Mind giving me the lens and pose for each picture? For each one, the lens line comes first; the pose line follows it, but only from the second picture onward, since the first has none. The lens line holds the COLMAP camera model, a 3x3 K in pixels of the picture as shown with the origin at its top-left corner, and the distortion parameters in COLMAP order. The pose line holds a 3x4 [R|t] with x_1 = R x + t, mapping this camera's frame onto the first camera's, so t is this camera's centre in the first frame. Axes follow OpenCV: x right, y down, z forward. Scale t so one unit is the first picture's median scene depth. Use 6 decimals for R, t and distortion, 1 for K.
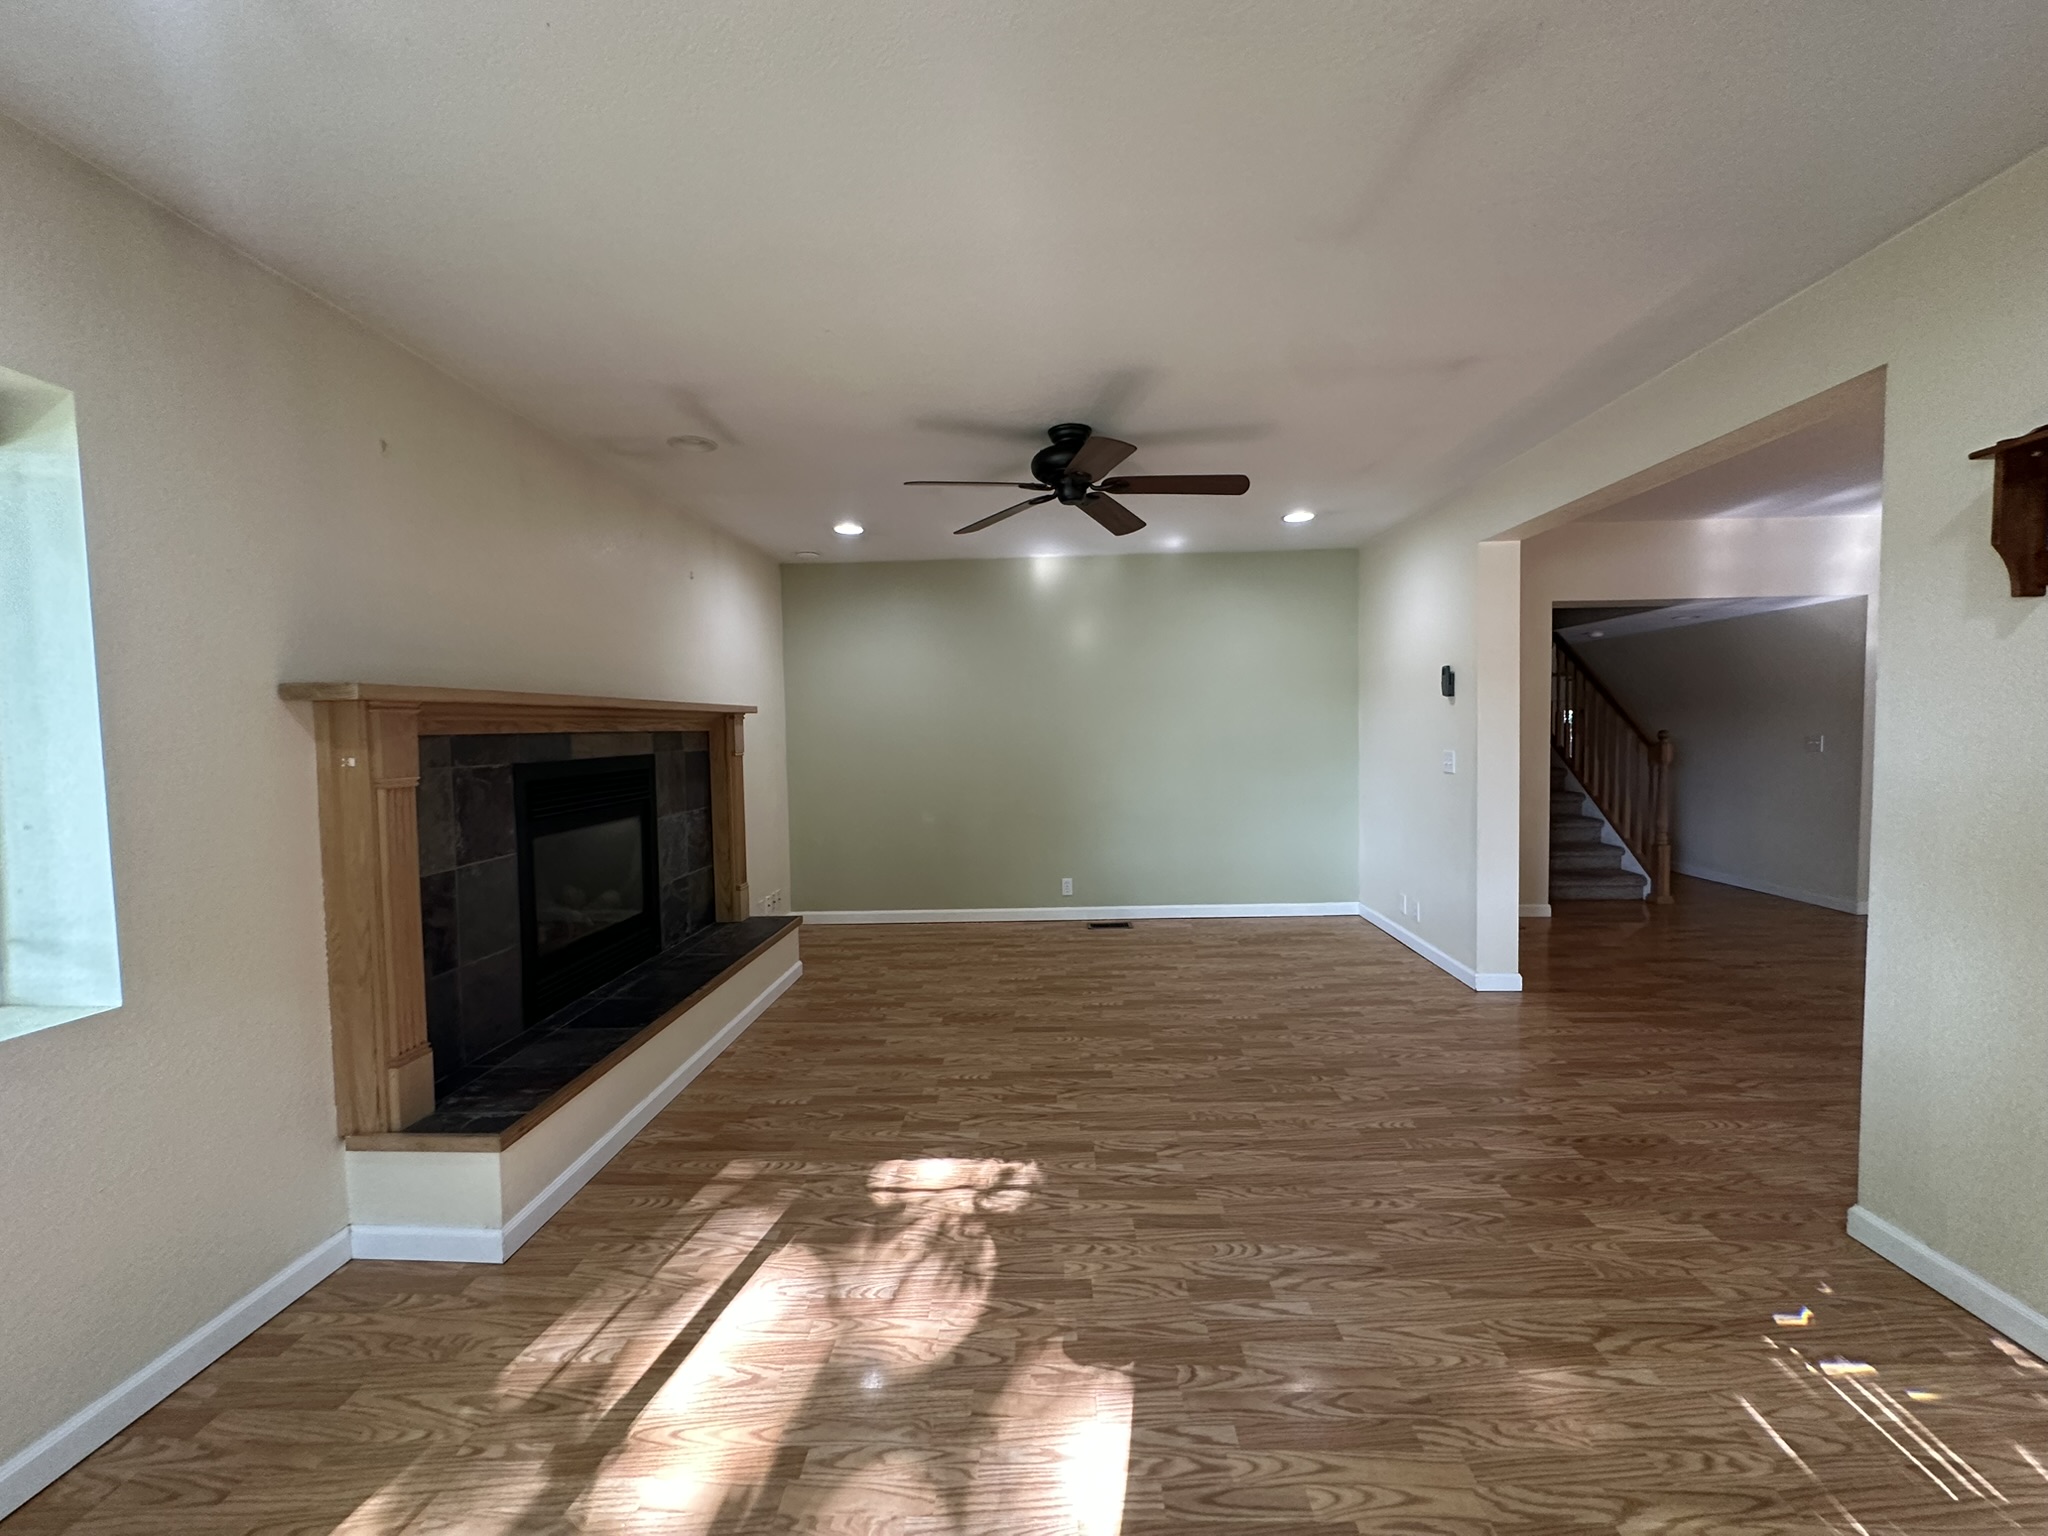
lens RADIAL K [[817.0, 0, 1032.0], [0, 817.0, 761.6], [0, 0, 1]] dist [-0.002730, 0.000406]
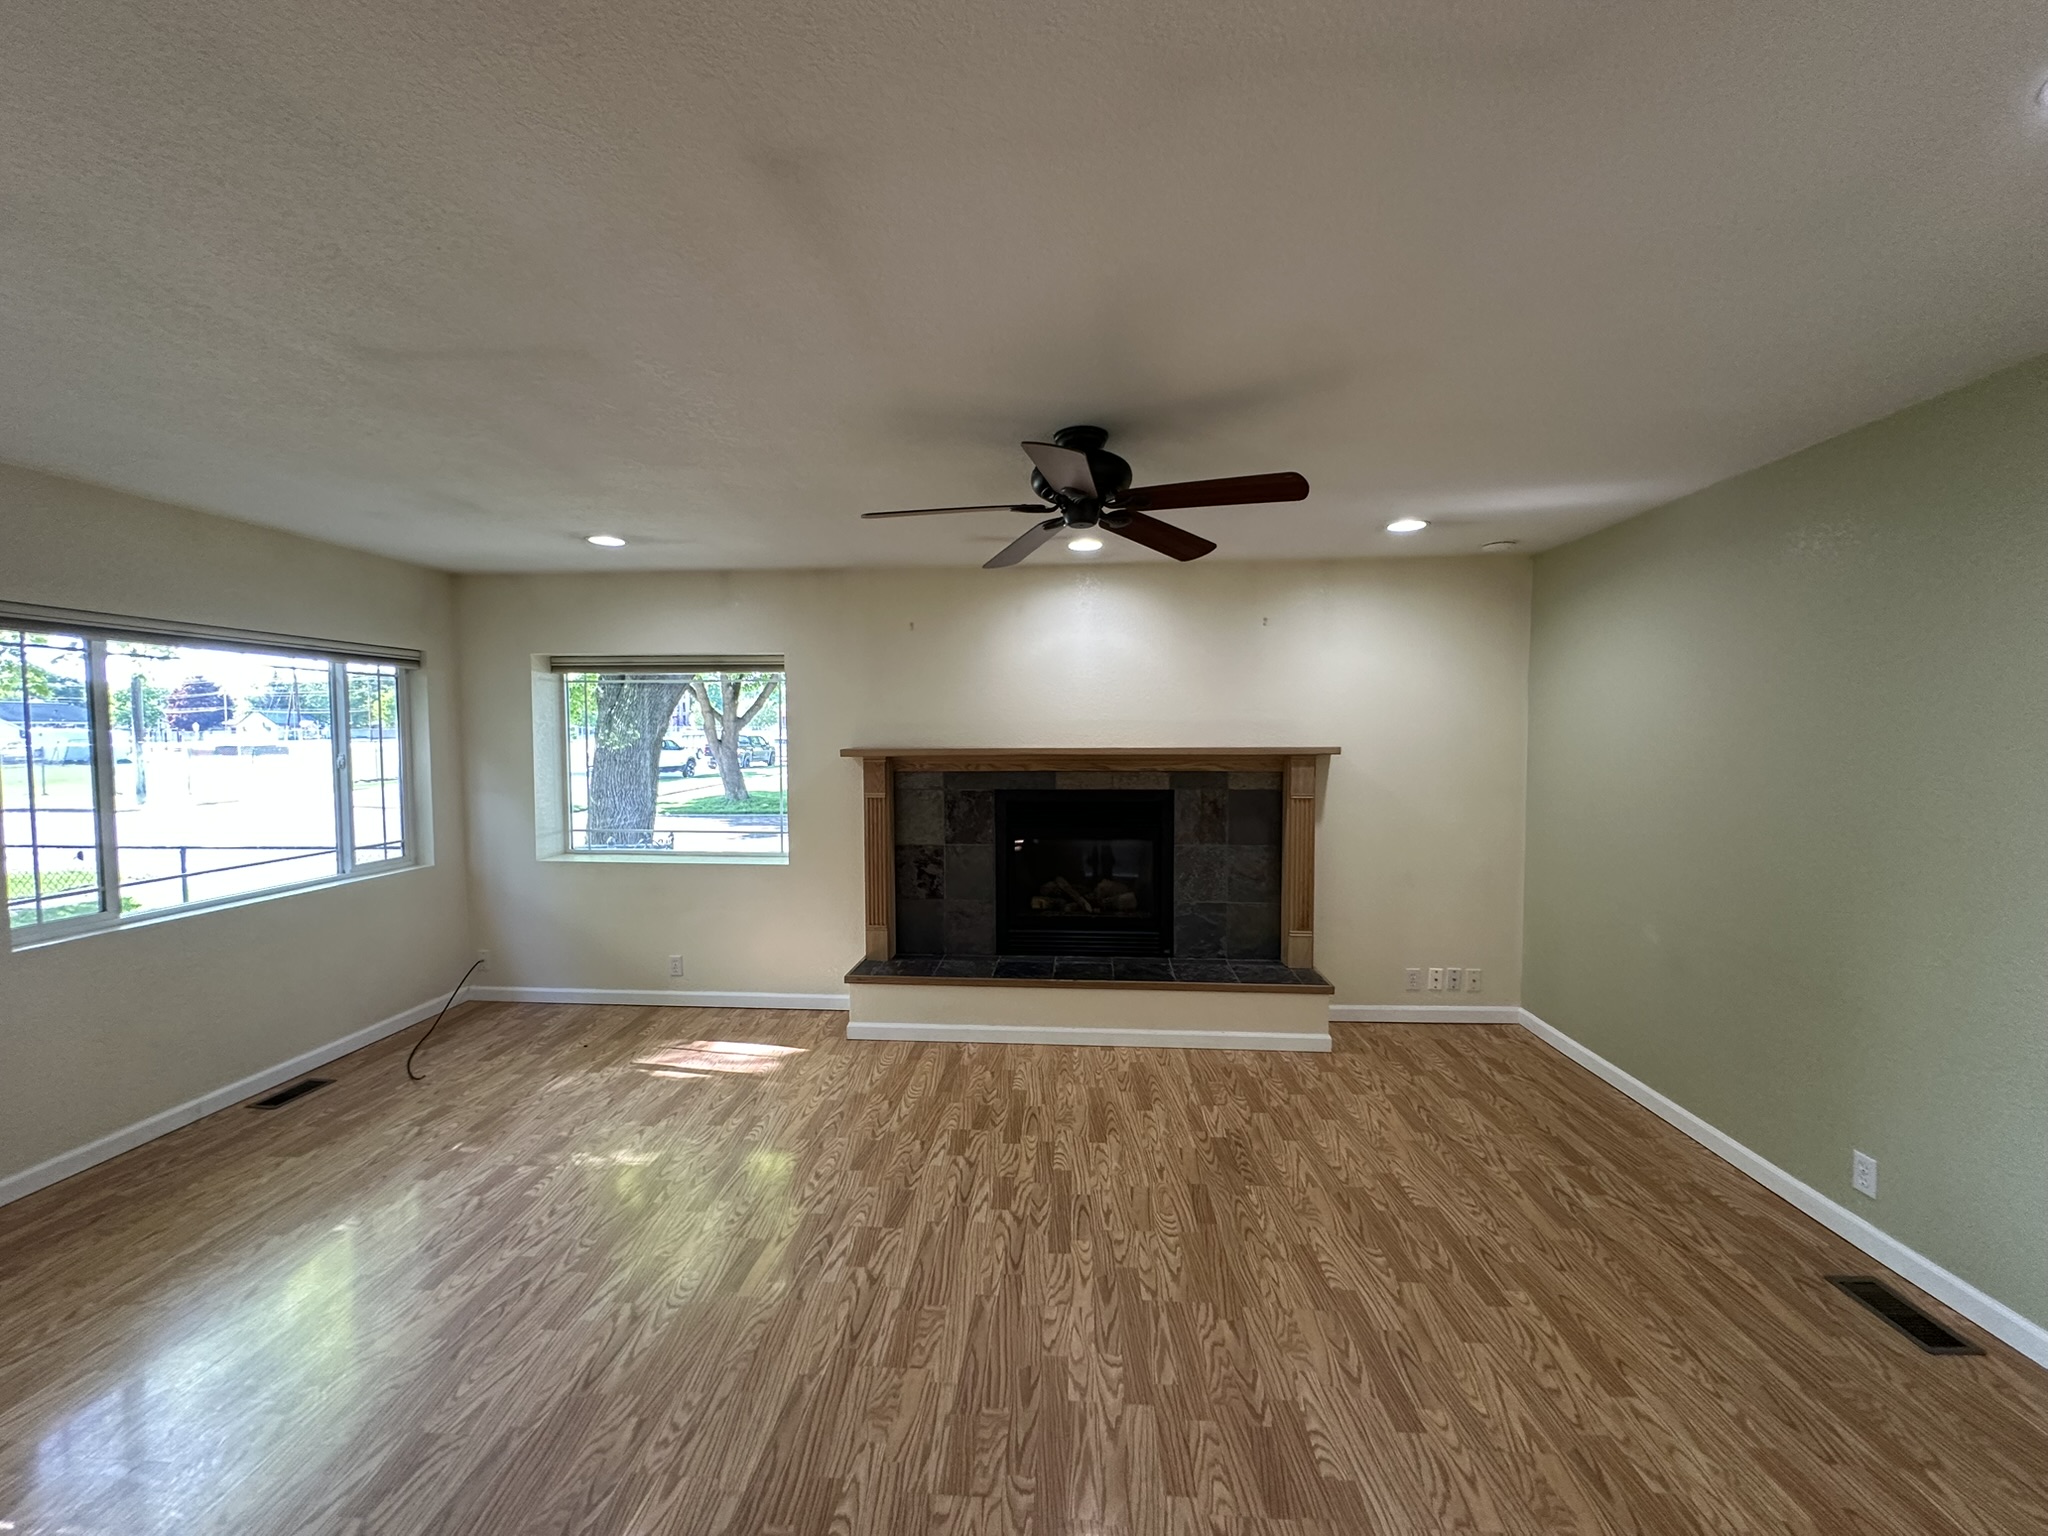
lens RADIAL K [[817.0, 0, 1018.0], [0, 817.0, 772.7], [0, 0, 1]] dist [-0.002730, 0.000406]
pose [[-0.046960, 0.071776, -0.996315, 0.941678], [-0.039185, 0.996515, 0.073637, -0.146965], [0.998128, 0.042499, -0.043984, 1.085122]]
